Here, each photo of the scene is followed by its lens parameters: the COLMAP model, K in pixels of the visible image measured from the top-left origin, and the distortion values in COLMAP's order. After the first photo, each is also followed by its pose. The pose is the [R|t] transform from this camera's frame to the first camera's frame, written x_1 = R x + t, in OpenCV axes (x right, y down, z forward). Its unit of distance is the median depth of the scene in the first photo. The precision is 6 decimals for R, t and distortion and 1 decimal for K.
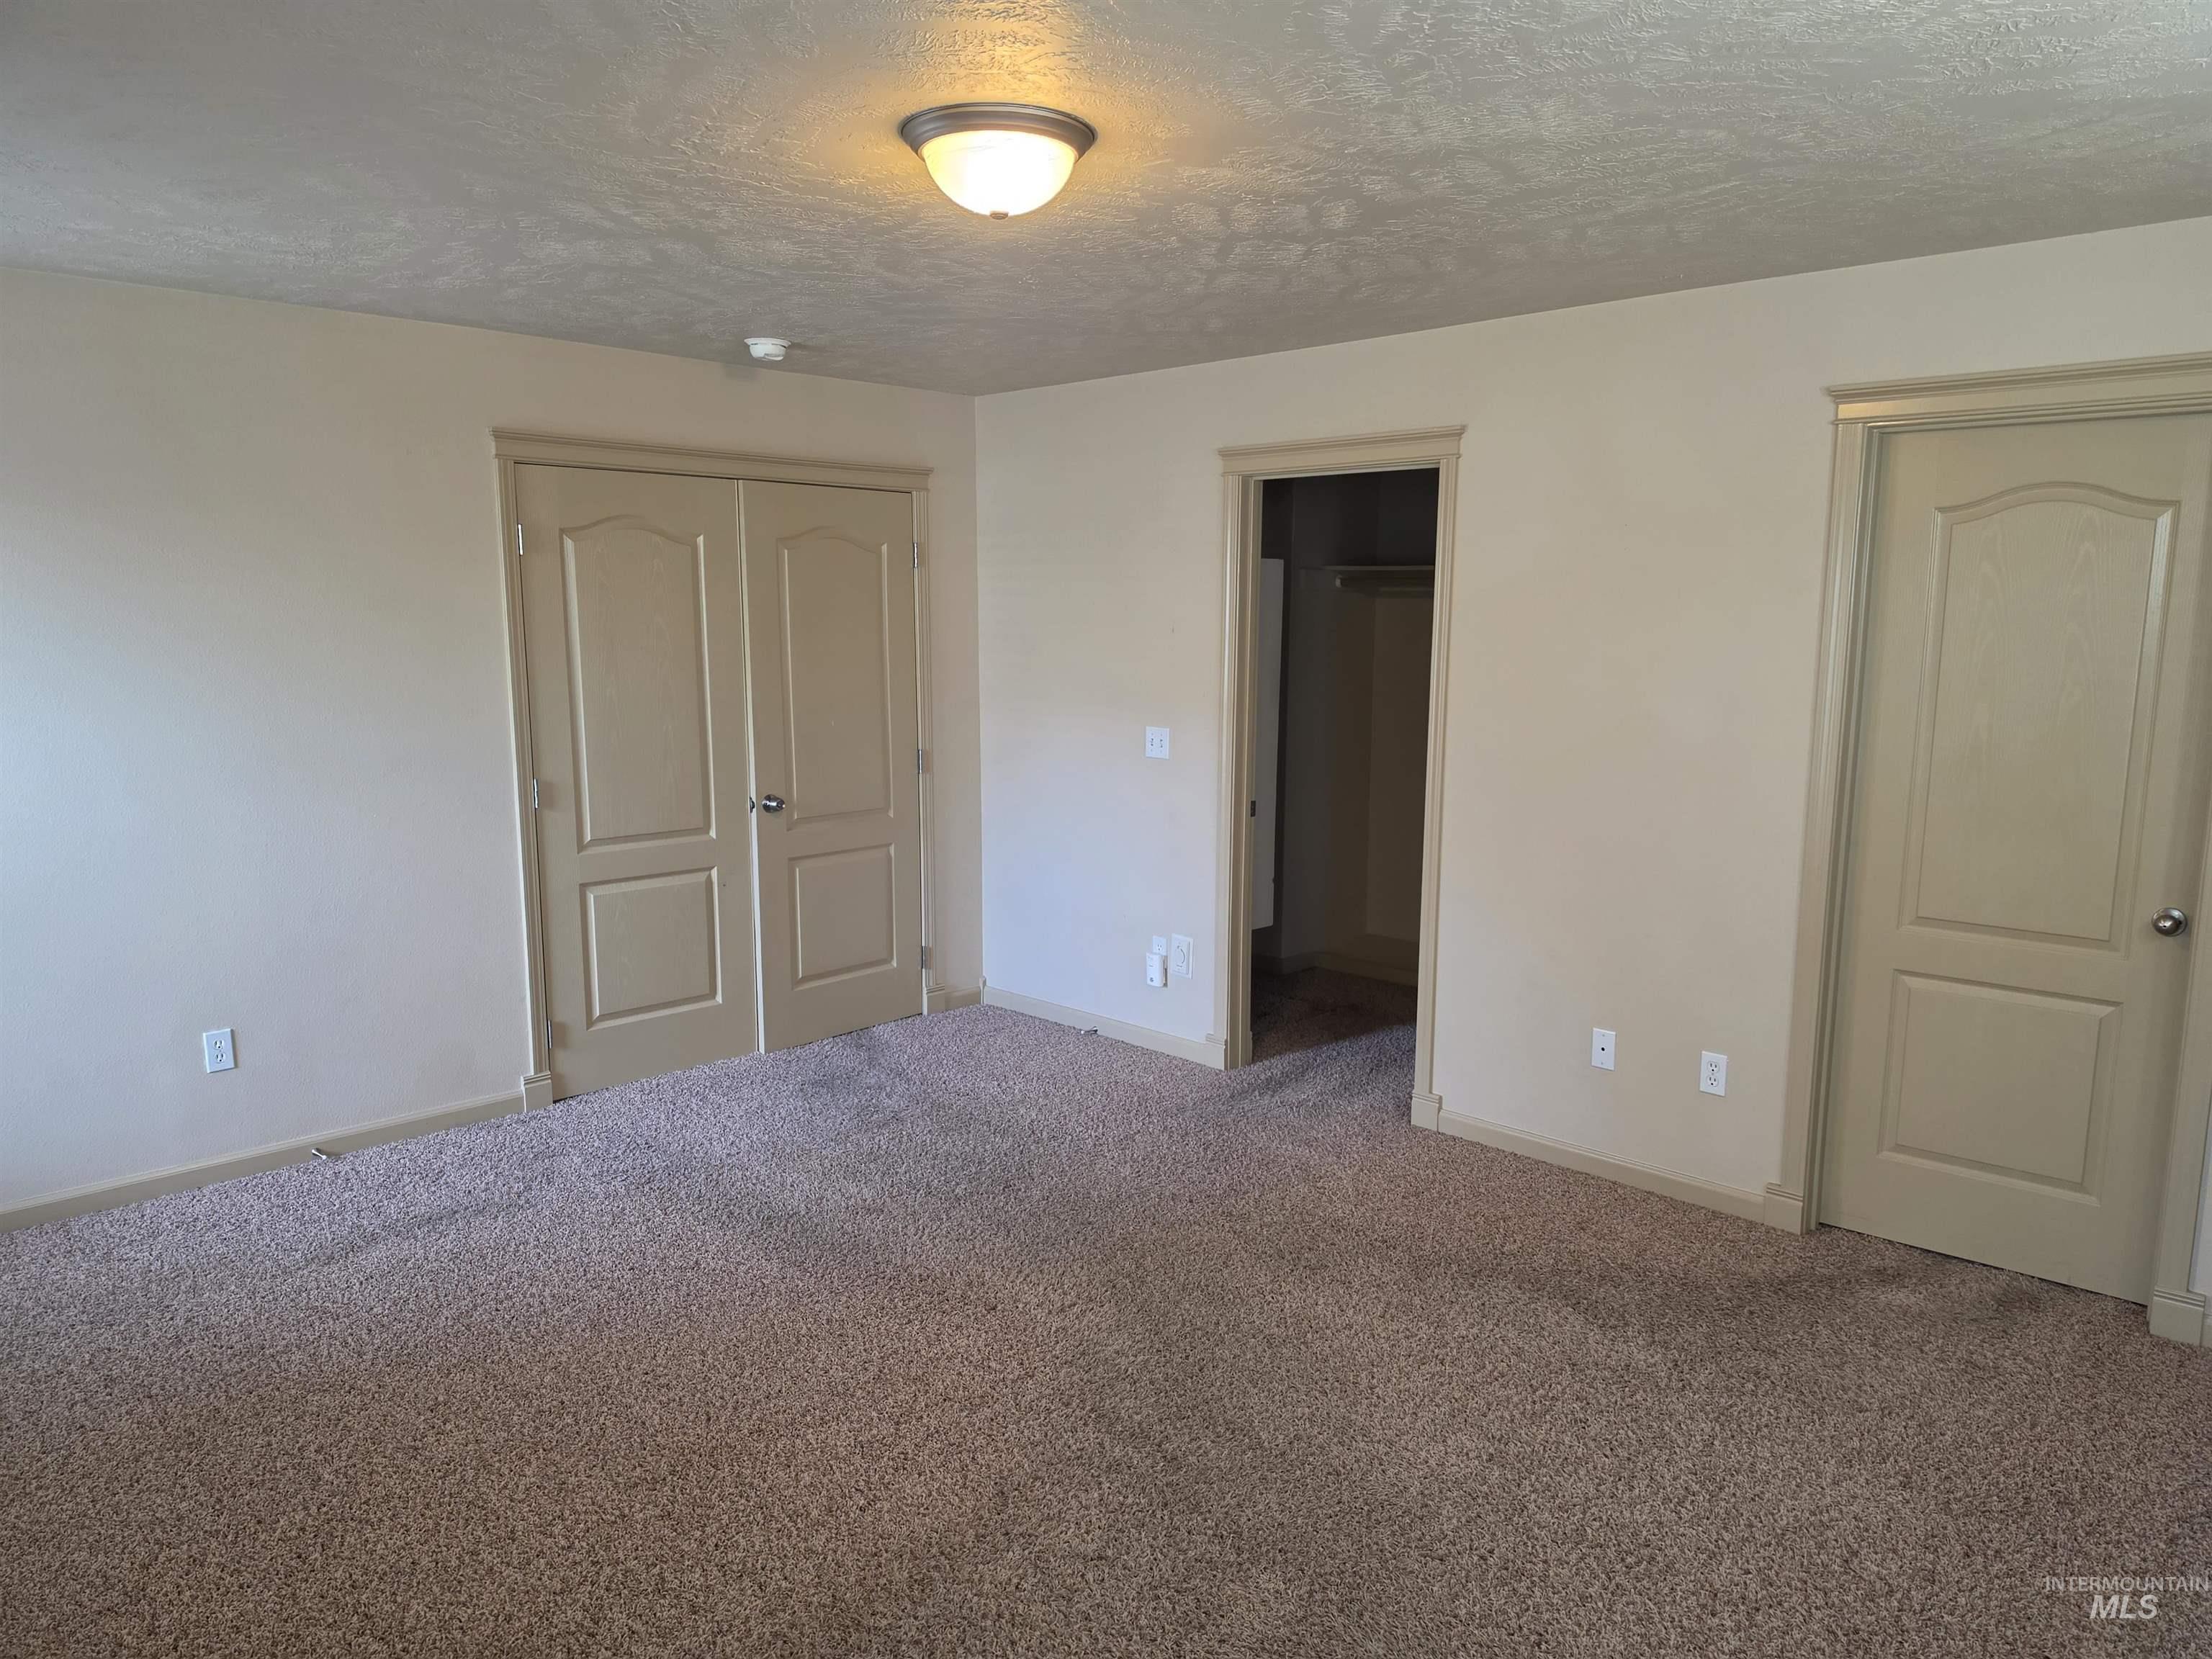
lens RADIAL K [[1518.6, 0, 1112.6], [0, 1518.6, 830.7], [0, 0, 1]] dist [0.054178, -0.066375]
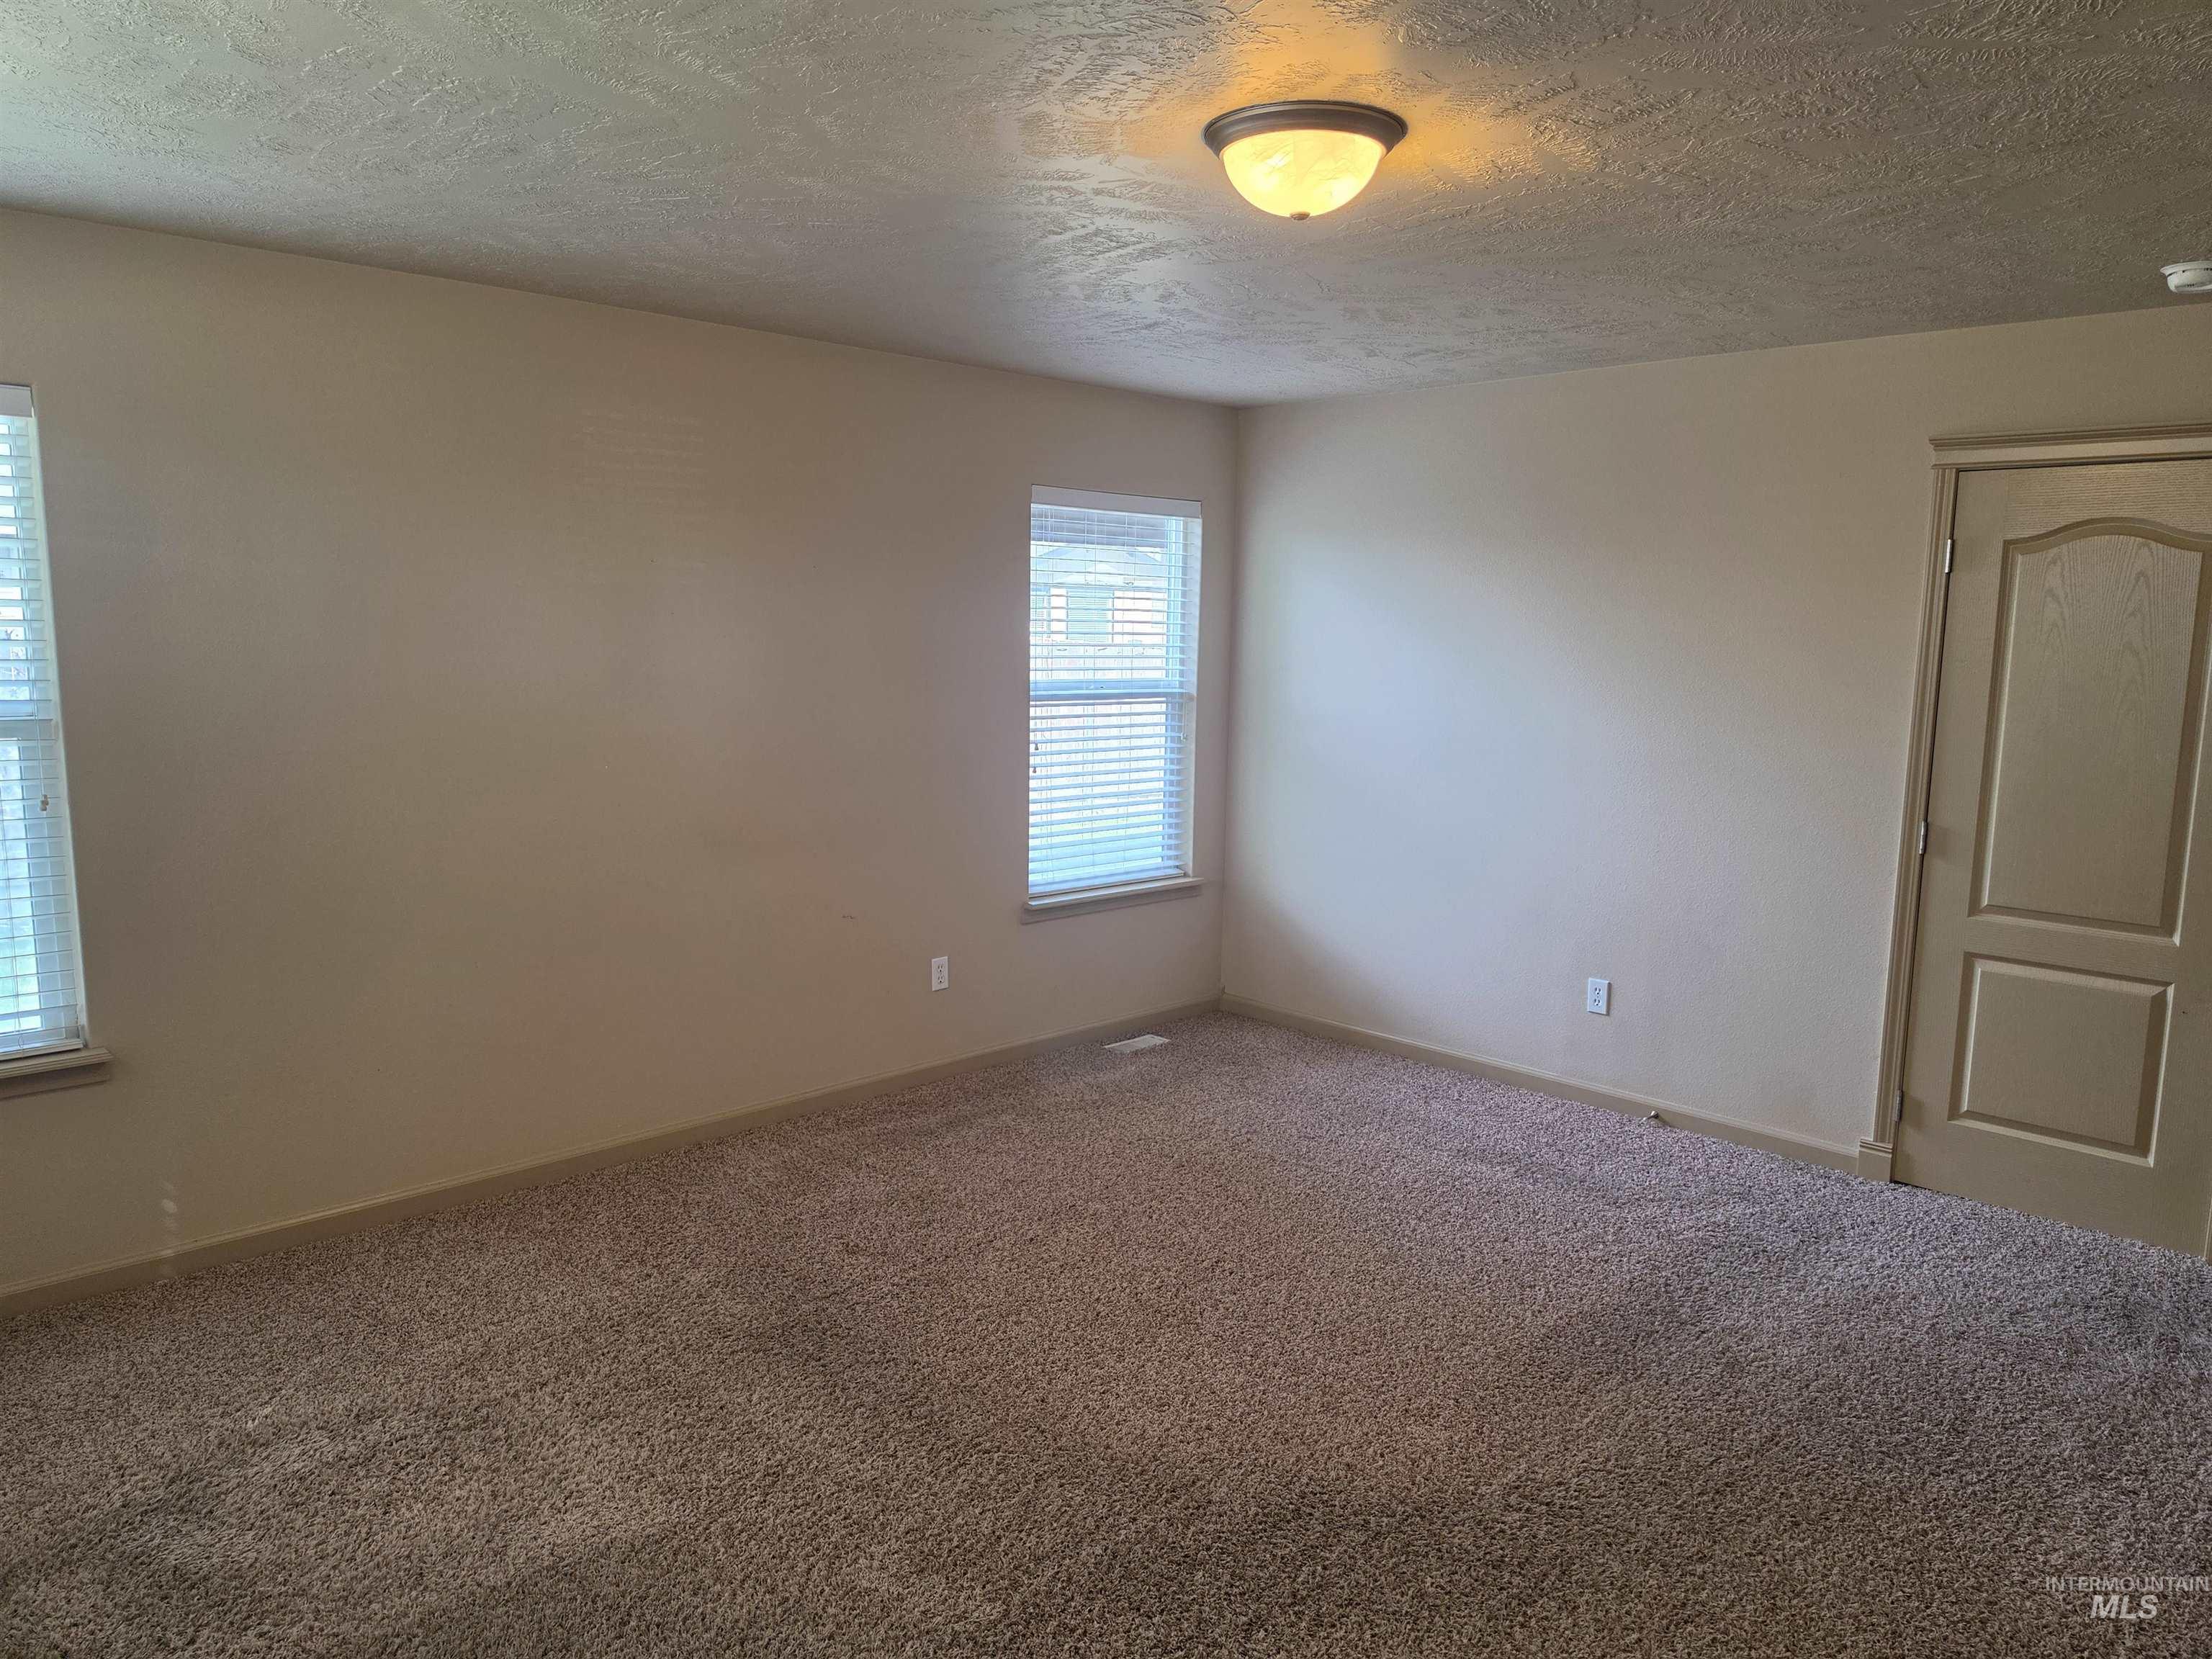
lens RADIAL K [[1518.6, 0, 1111.5], [0, 1518.6, 824.4], [0, 0, 1]] dist [0.054178, -0.066375]
pose [[-0.032422, 0.121140, -0.992106, 0.522915], [-0.158357, 0.979467, 0.124772, -0.067891], [0.986849, 0.161153, -0.012573, 0.529962]]
